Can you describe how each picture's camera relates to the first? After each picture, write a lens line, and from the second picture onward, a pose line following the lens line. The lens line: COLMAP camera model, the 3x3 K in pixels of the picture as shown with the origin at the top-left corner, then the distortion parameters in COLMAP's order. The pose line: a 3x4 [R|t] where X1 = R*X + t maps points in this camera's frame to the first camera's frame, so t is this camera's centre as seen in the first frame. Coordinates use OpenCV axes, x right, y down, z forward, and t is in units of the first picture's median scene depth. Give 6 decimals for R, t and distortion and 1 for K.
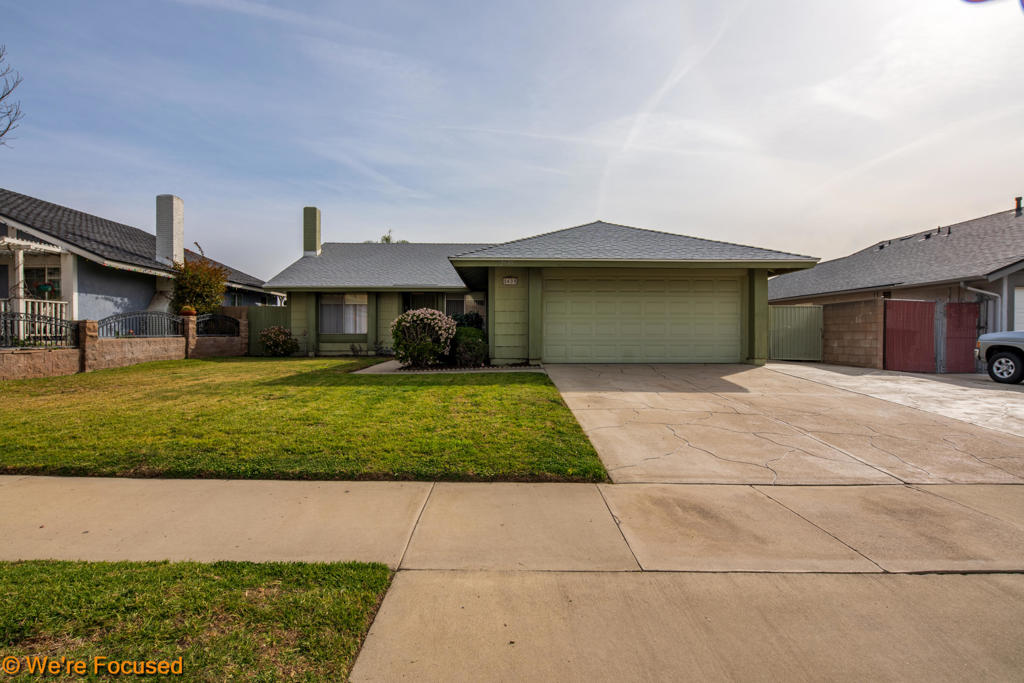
lens RADIAL K [[510.3, 0, 515.3], [0, 510.3, 344.5], [0, 0, 1]] dist [0.002405, -0.000849]
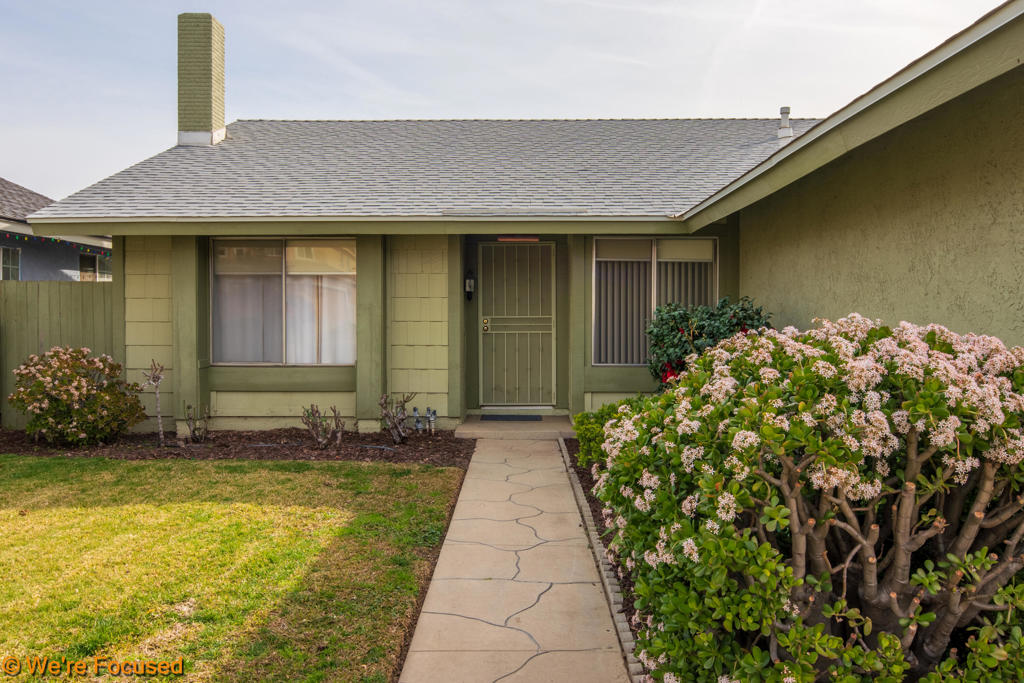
lens RADIAL K [[771.3, 0, 509.8], [0, 771.3, 336.8], [0, 0, 1]] dist [-0.001116, 0.009566]
pose [[0.999094, 0.000893, -0.042556, -0.168741], [-0.000572, 0.999971, 0.007572, -0.042325], [0.042561, -0.007541, 0.999065, 0.506975]]
